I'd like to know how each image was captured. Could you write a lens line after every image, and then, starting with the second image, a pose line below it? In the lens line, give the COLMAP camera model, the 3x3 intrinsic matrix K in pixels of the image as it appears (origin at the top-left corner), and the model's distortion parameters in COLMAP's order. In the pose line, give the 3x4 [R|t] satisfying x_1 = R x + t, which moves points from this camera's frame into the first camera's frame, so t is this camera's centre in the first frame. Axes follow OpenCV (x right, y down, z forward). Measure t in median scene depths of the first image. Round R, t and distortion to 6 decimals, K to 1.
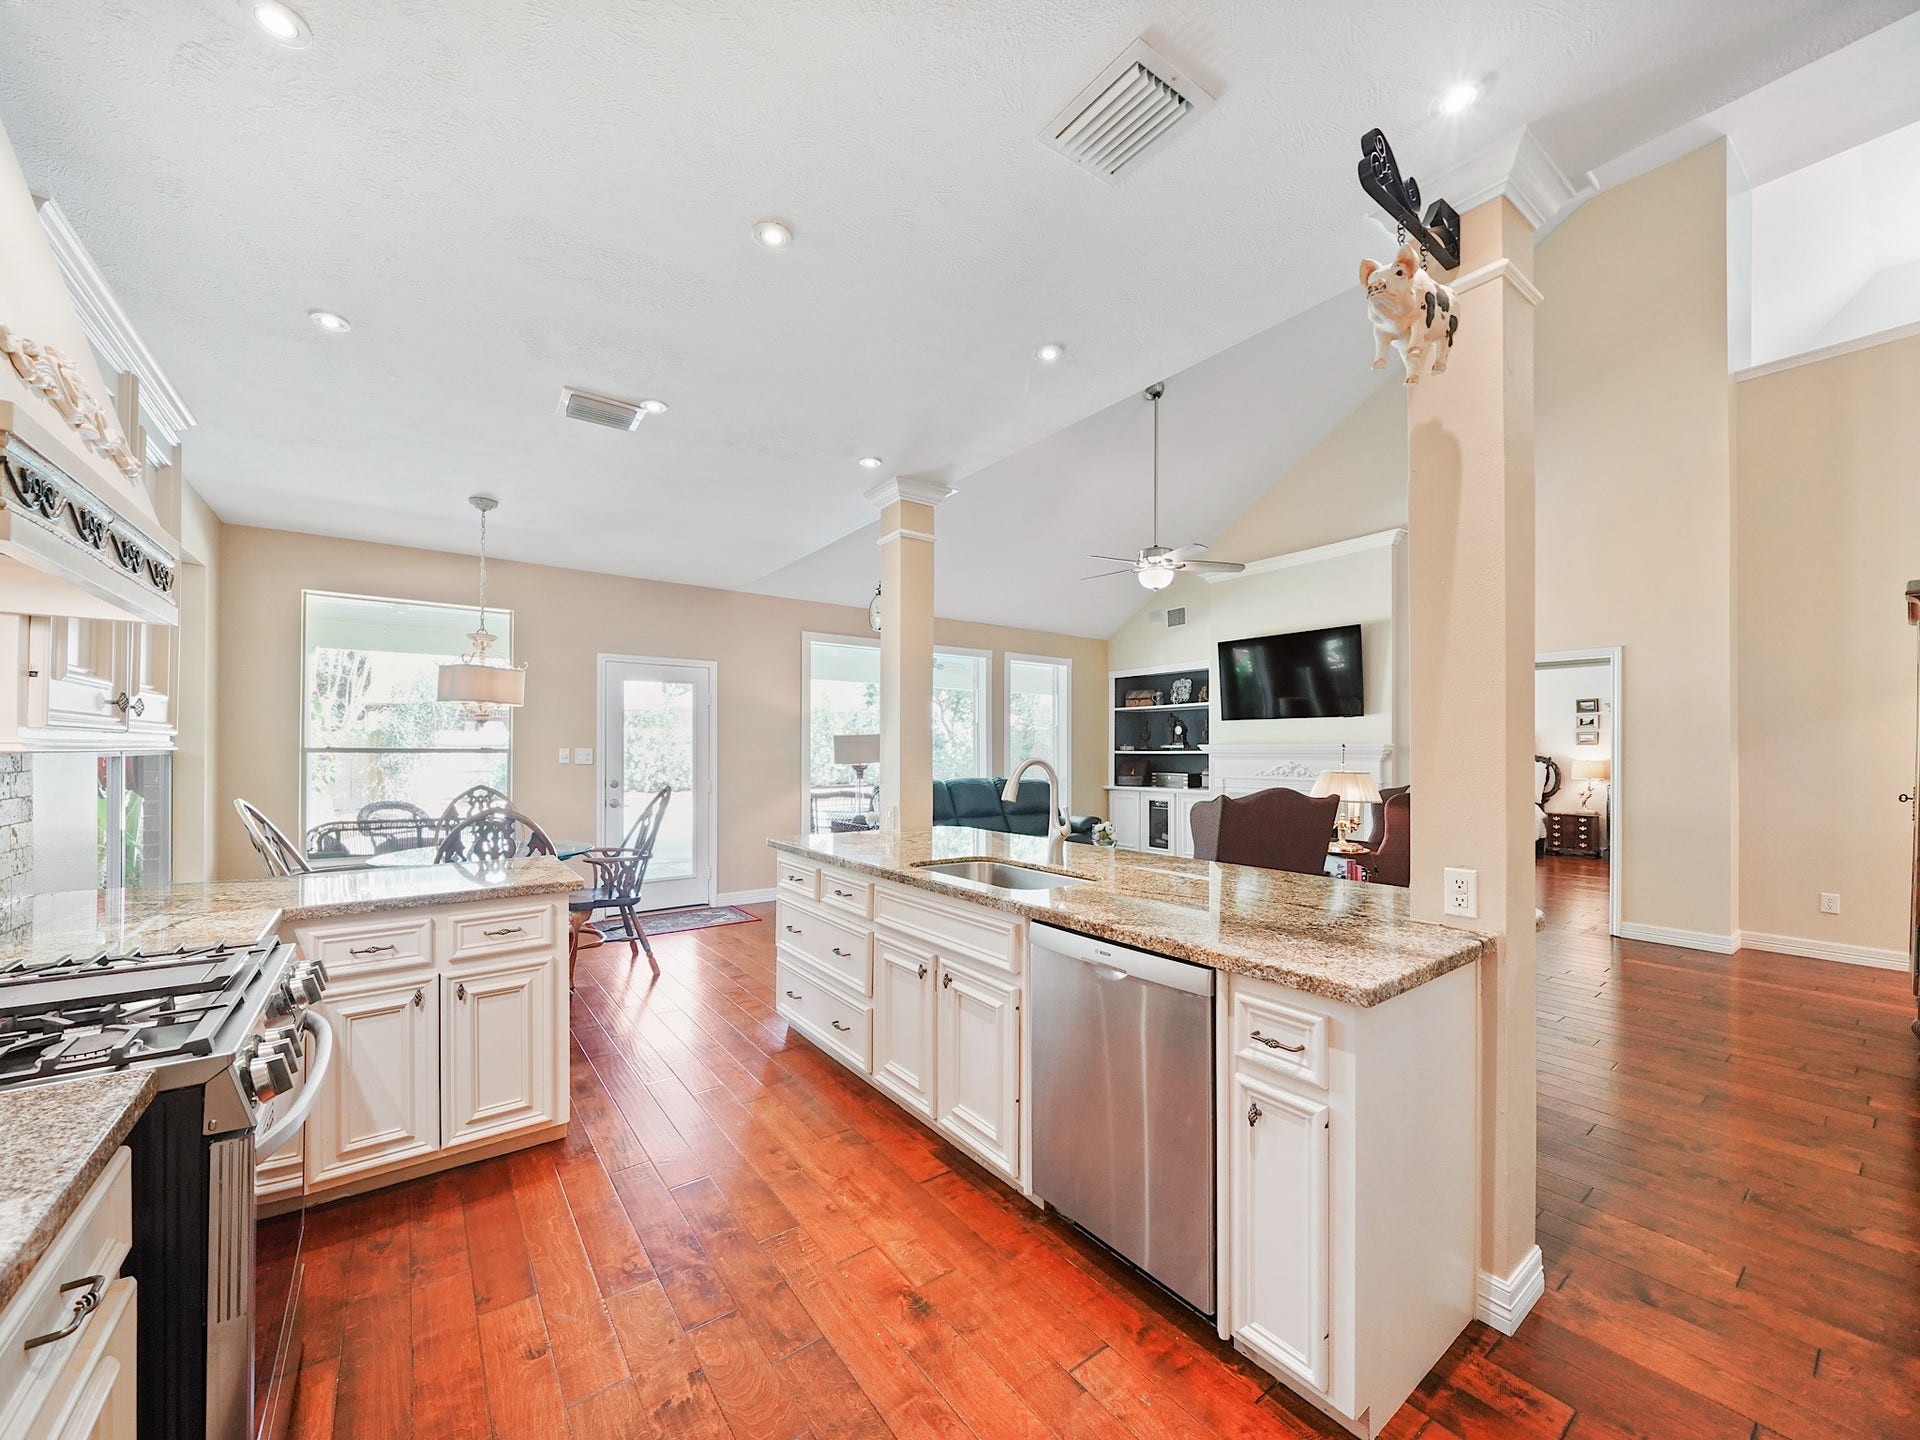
lens RADIAL K [[748.0, 0, 947.8], [0, 748.0, 738.7], [0, 0, 1]] dist [-0.002730, 0.000148]
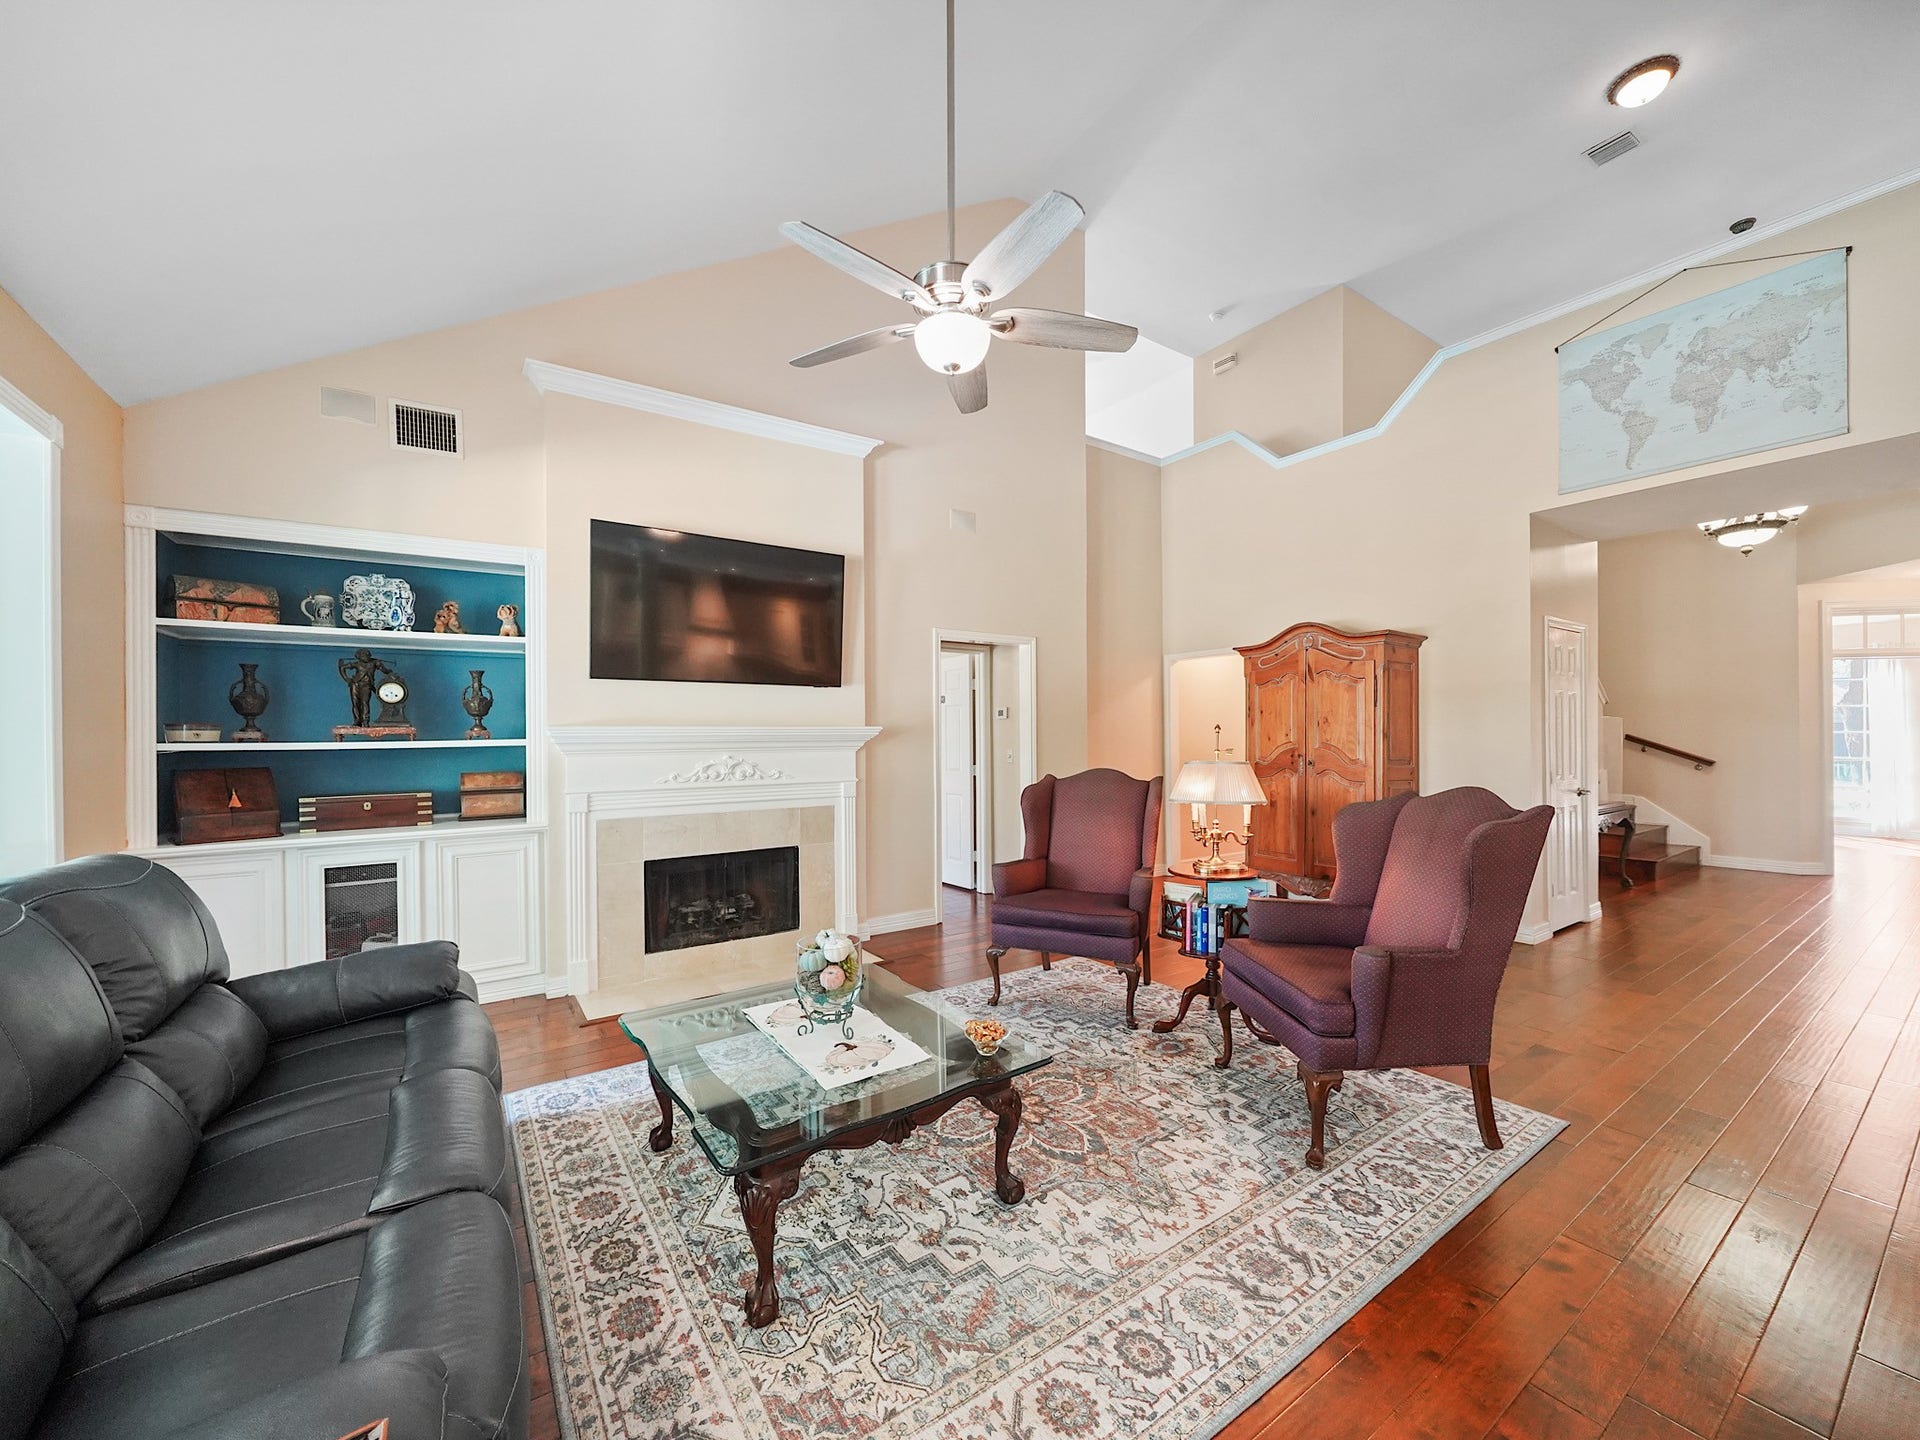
lens RADIAL K [[748.0, 0, 943.2], [0, 748.0, 732.9], [0, 0, 1]] dist [-0.002730, 0.000148]
pose [[0.065139, -0.003861, 0.997869, -0.109472], [-0.010503, 0.999934, 0.004554, 0.006721], [-0.997821, -0.010778, 0.065094, 0.725352]]
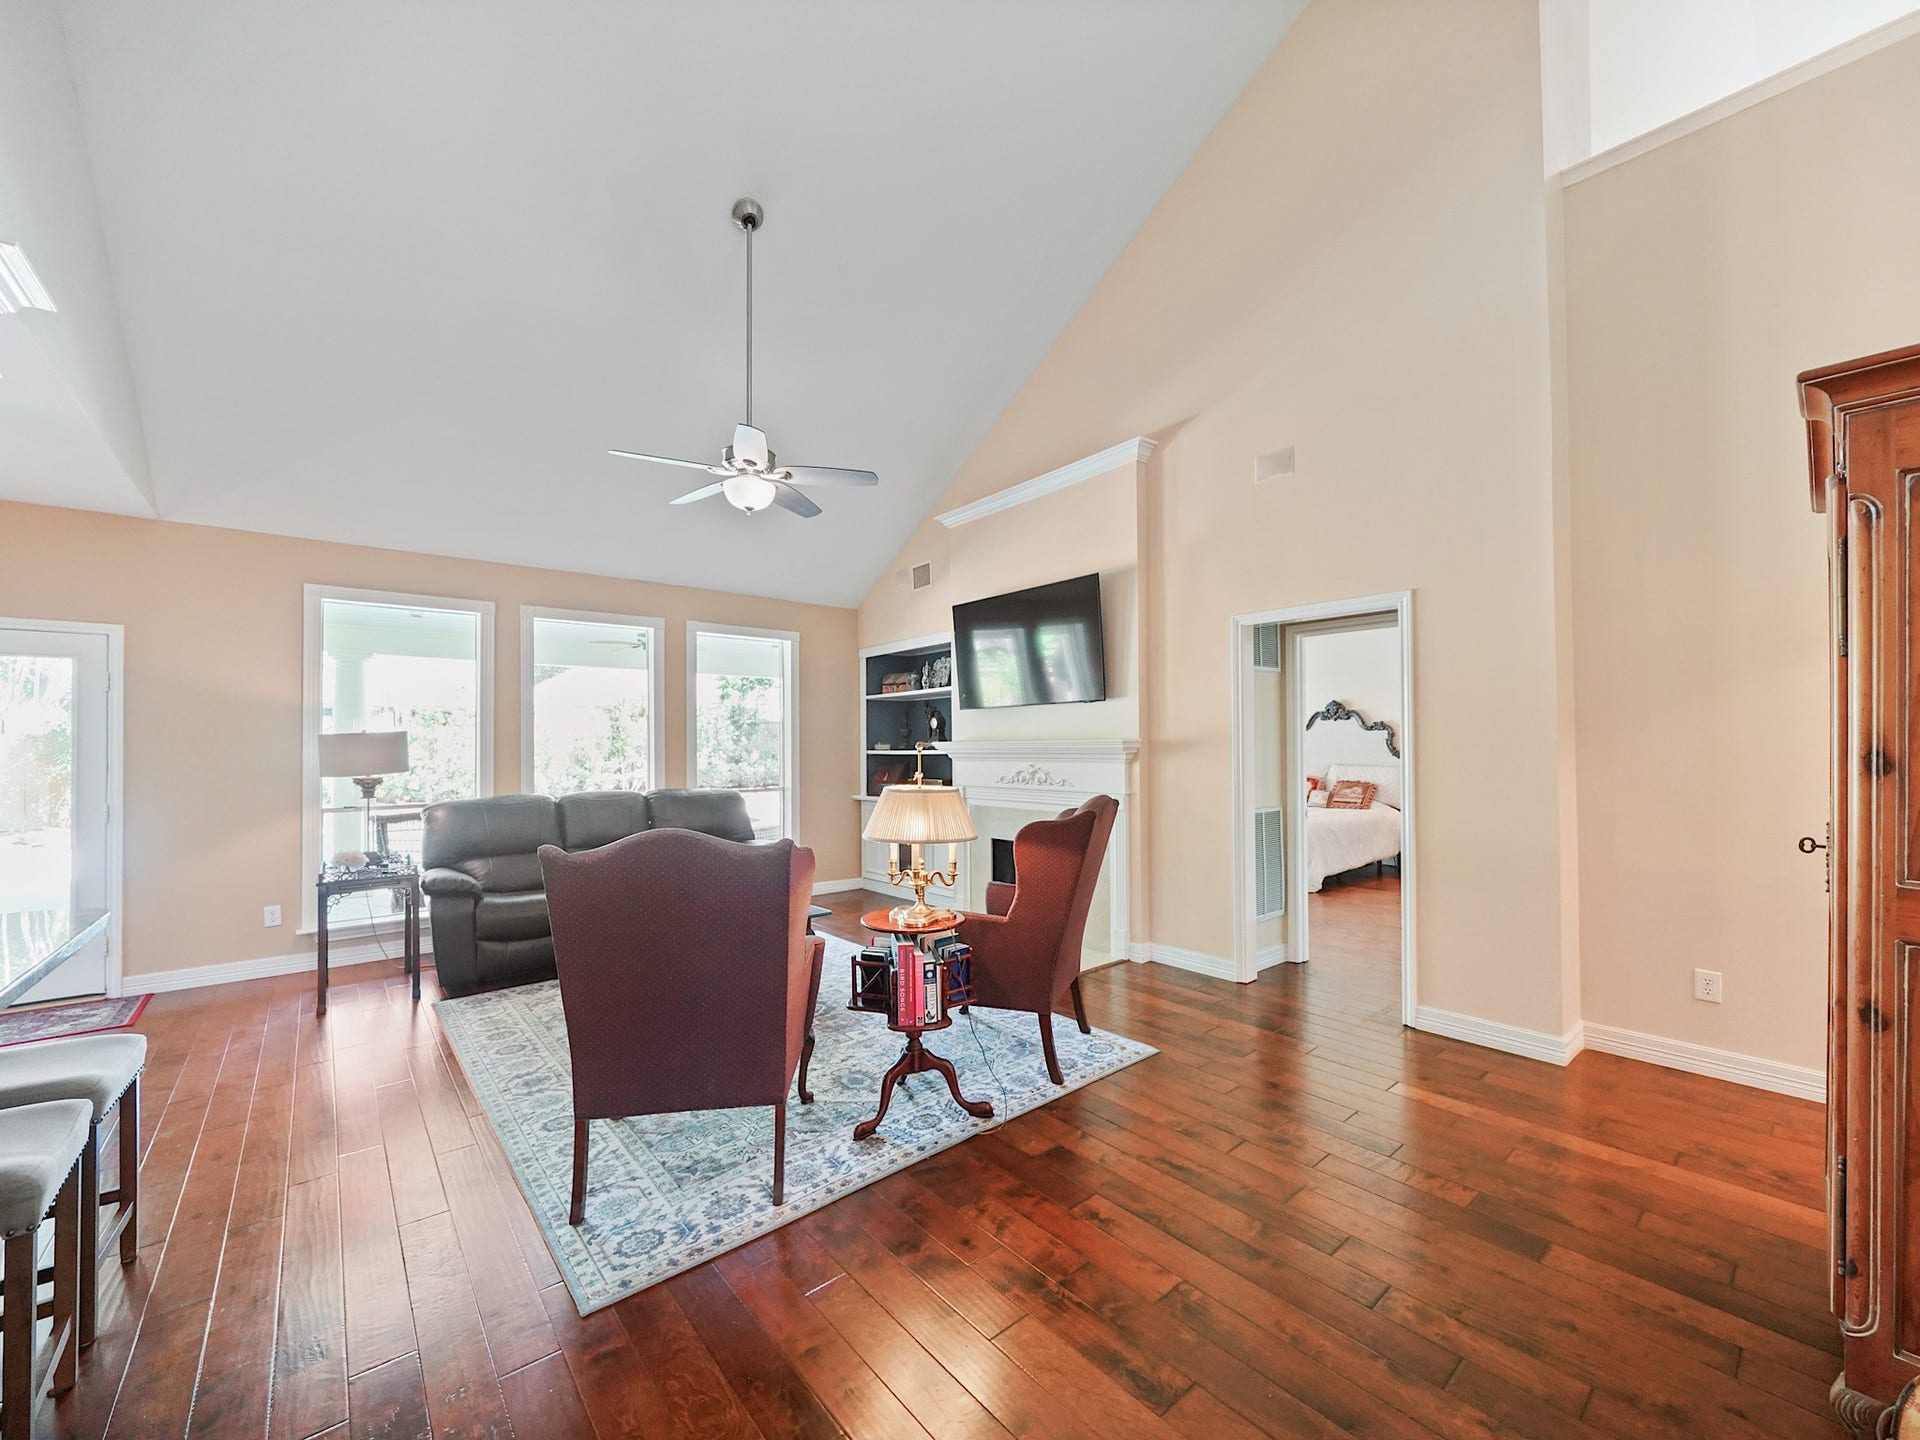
lens RADIAL K [[748.0, 0, 957.5], [0, 748.0, 728.8], [0, 0, 1]] dist [-0.002730, 0.000148]
pose [[0.998677, -0.008284, 0.050753, 0.325301], [0.008687, 0.999932, -0.007720, 0.000254], [-0.050685, 0.008151, 0.998681, 0.250108]]
